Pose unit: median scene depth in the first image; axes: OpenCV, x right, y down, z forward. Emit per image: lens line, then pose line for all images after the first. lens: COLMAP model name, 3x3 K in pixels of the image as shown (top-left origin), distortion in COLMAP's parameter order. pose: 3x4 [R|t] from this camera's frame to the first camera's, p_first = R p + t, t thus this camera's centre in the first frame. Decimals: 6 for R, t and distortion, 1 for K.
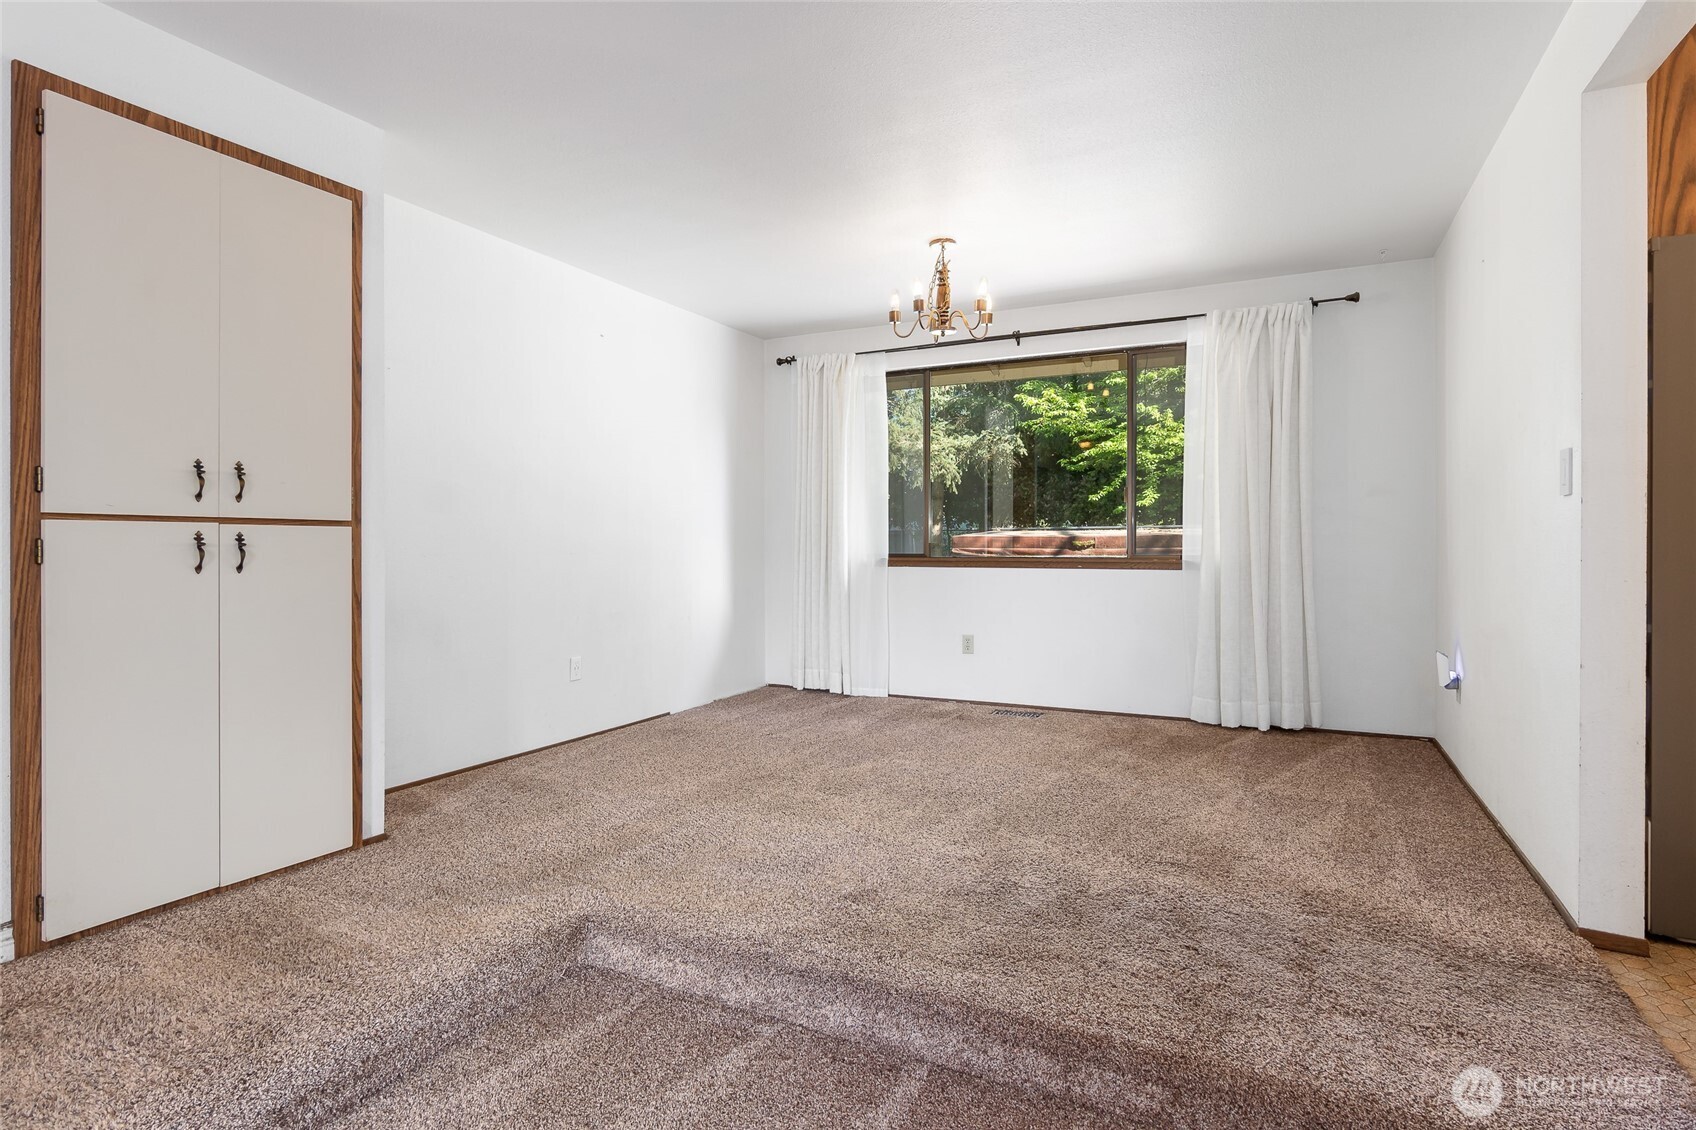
lens RADIAL K [[884.3, 0, 901.8], [0, 884.3, 539.6], [0, 0, 1]] dist [-0.003554, 0.002403]
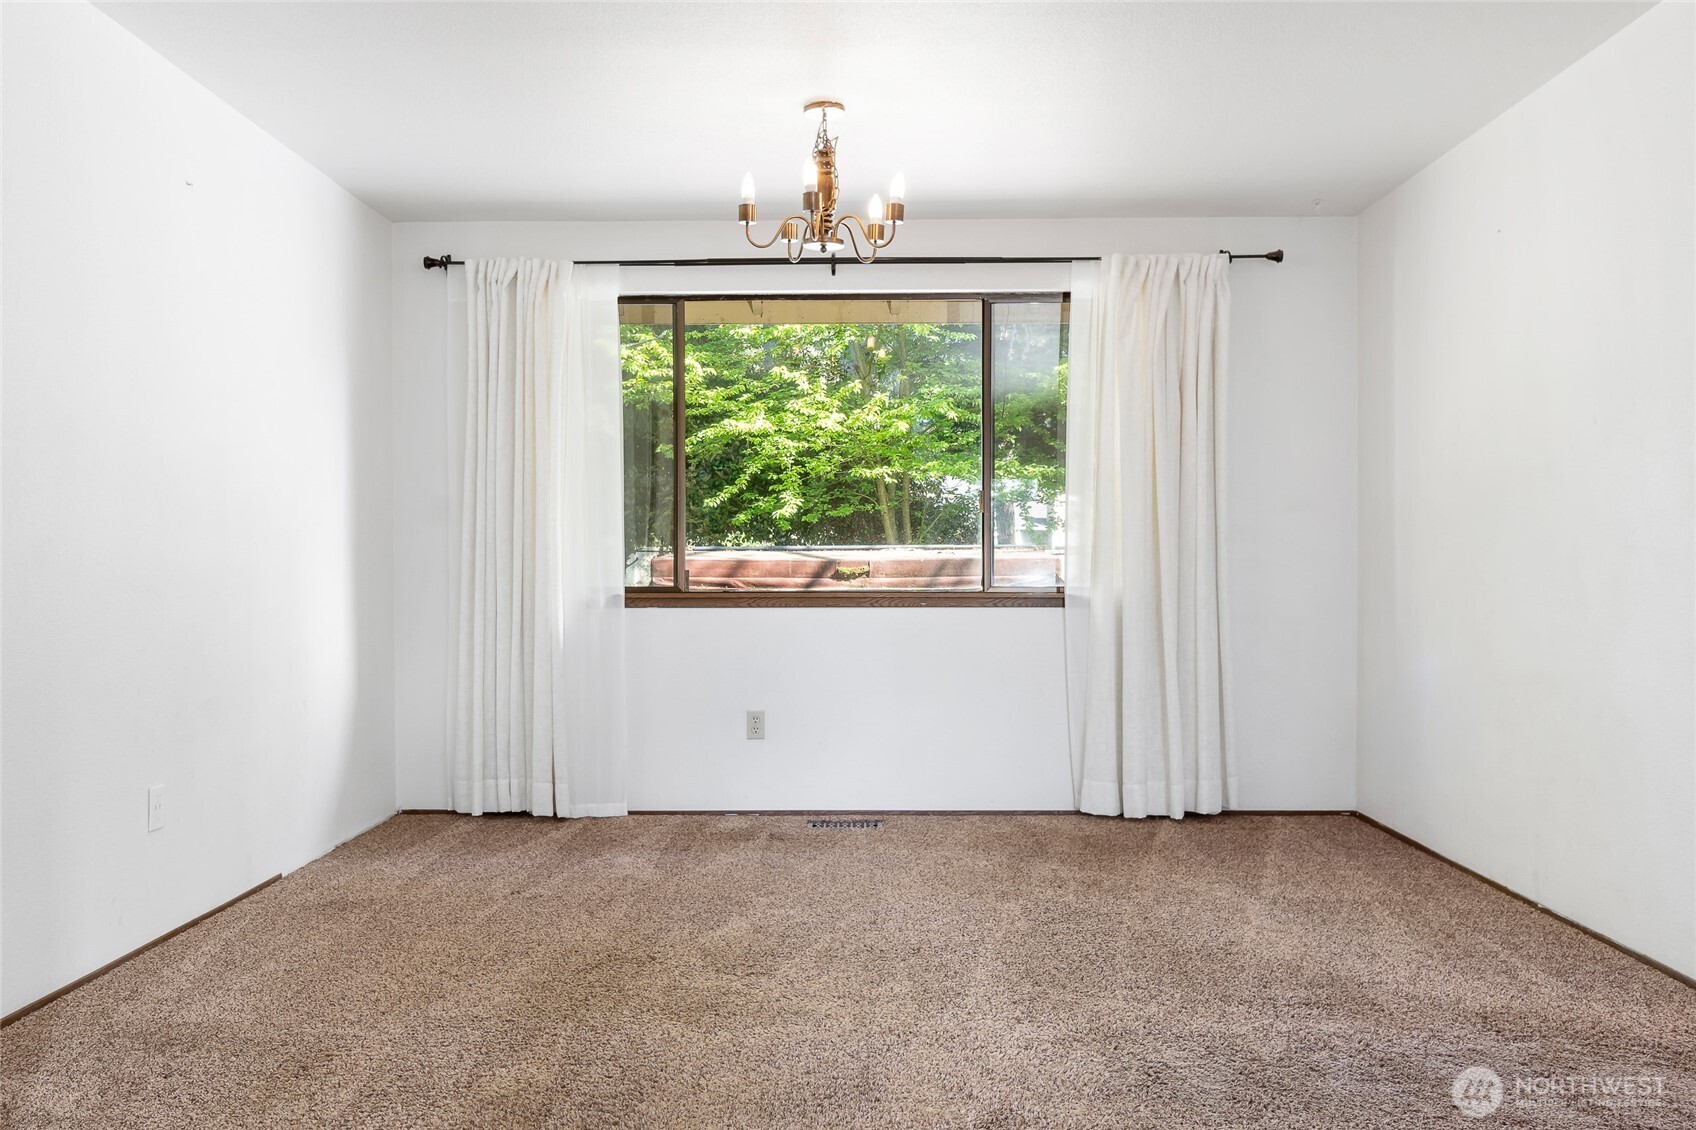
lens RADIAL K [[1304.5, 0, 955.9], [0, 1304.5, 572.9], [0, 0, 1]] dist [-0.016077, 0.021968]
pose [[0.904141, -0.000948, 0.427233, -0.275015], [-0.002250, 0.999973, 0.006981, -0.001256], [-0.427228, -0.007273, 0.904115, 0.091629]]
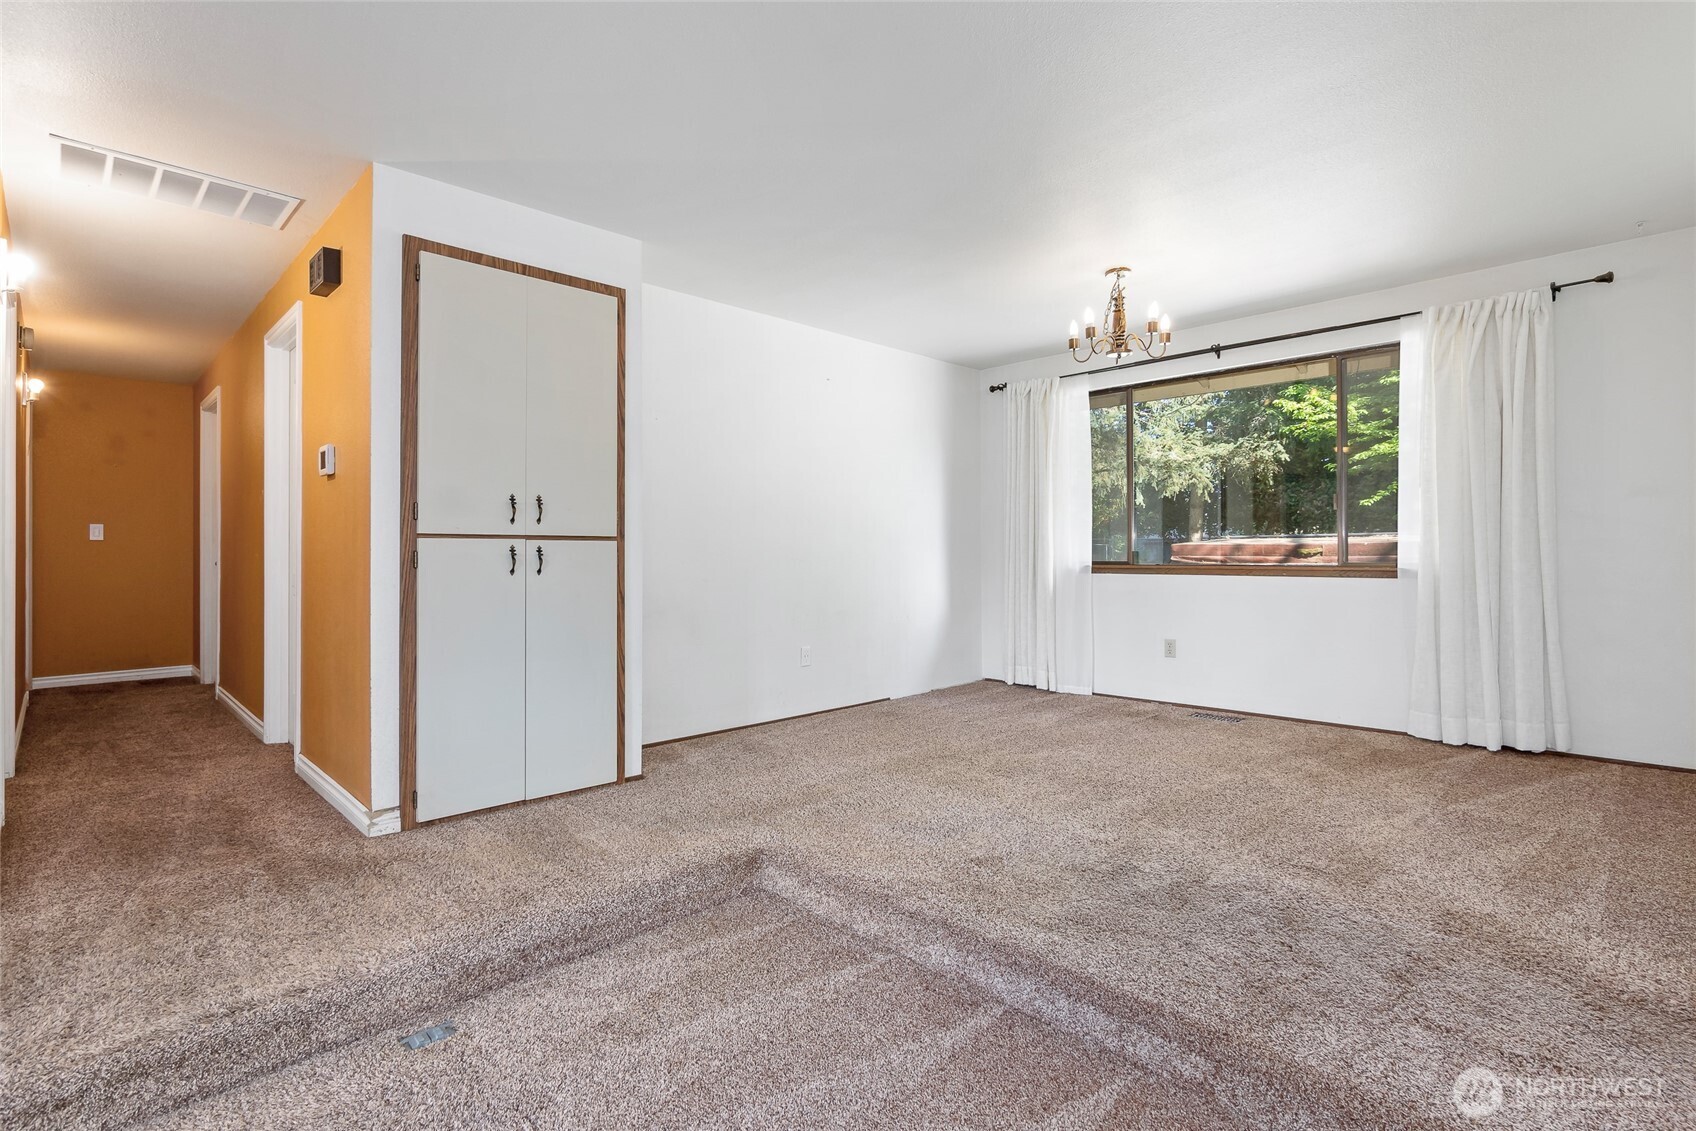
lens RADIAL K [[823.4, 0, 899.7], [0, 823.4, 537.3], [0, 0, 1]] dist [-0.003622, 0.003215]
pose [[0.949625, -0.009017, -0.313259, 0.104666], [0.004850, 0.999889, -0.014078, -0.000245], [0.313351, 0.011849, 0.949563, -0.028412]]
